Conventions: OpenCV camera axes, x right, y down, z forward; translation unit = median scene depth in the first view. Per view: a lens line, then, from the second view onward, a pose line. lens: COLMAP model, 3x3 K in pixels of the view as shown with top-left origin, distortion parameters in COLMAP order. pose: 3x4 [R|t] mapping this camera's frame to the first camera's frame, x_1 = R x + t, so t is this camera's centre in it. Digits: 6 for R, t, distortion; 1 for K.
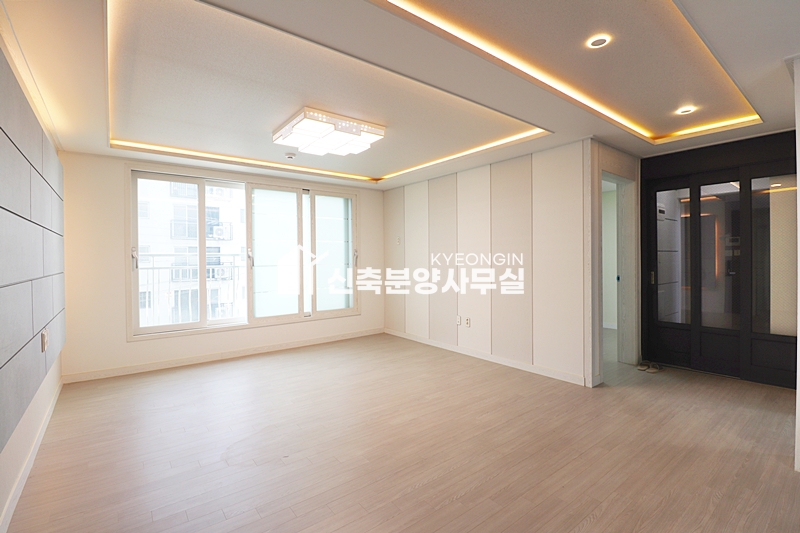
lens RADIAL K [[370.6, 0, 409.9], [0, 370.6, 257.5], [0, 0, 1]] dist [-0.010489, -0.005090]
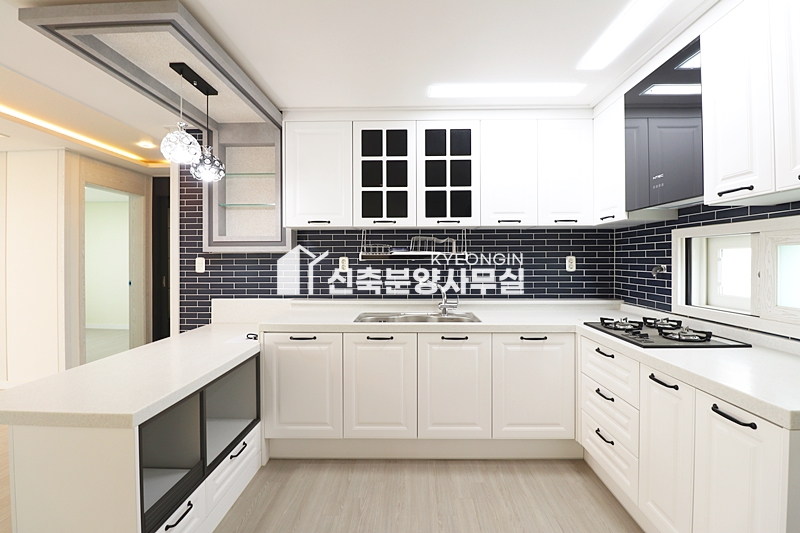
lens RADIAL K [[370.6, 0, 401.2], [0, 370.6, 263.4], [0, 0, 1]] dist [-0.010489, -0.005090]
pose [[0.647925, 0.002715, 0.761699, 0.258005], [-0.007901, 0.999964, 0.003157, -0.011522], [-0.761663, -0.008063, 0.647923, -0.312961]]
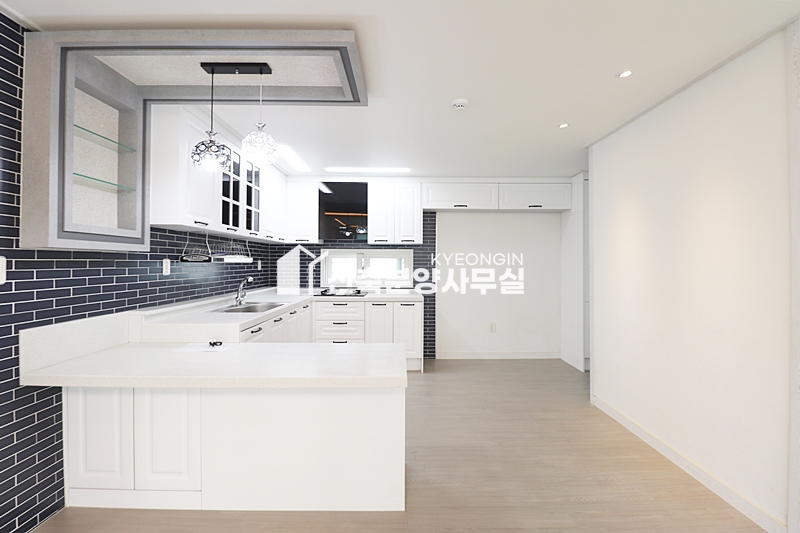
lens RADIAL K [[370.6, 0, 404.5], [0, 370.6, 261.8], [0, 0, 1]] dist [-0.010489, -0.005090]
pose [[-0.784607, 0.010948, 0.619897, 0.005331], [0.003981, 0.999912, -0.012621, -0.005628], [-0.619981, -0.007434, -0.784582, 0.452639]]
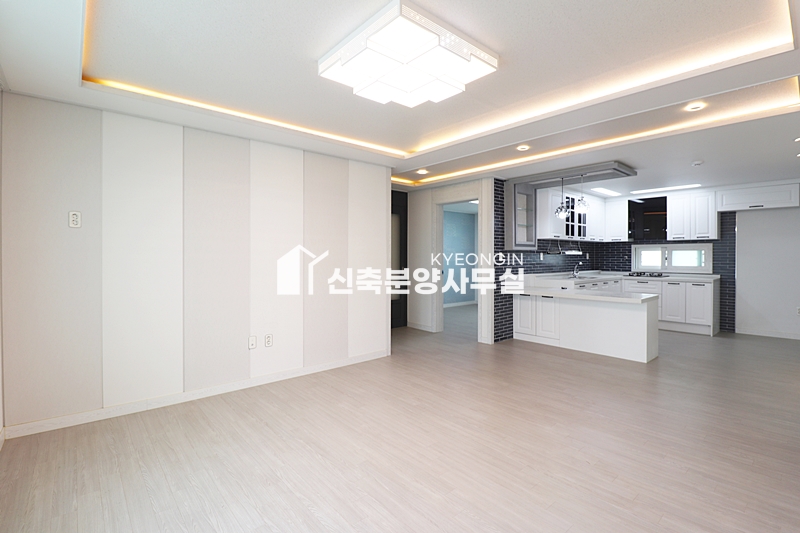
lens RADIAL K [[370.6, 0, 404.7], [0, 370.6, 258.0], [0, 0, 1]] dist [-0.010489, -0.005090]
pose [[-0.046221, 0.006652, 0.998909, -0.662735], [-0.000348, 0.999978, -0.006676, 0.008670], [-0.998931, -0.000657, -0.046218, 0.793088]]
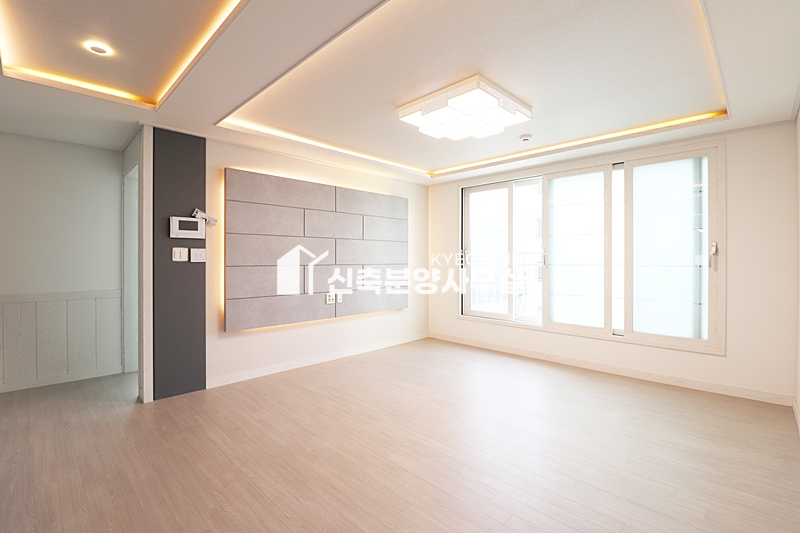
lens RADIAL K [[370.6, 0, 402.6], [0, 370.6, 262.1], [0, 0, 1]] dist [-0.010489, -0.005090]
pose [[0.111790, 0.021608, -0.993497, 0.478582], [-0.003065, 0.999766, 0.021399, -0.001411], [0.993727, 0.000653, 0.111830, 0.582666]]
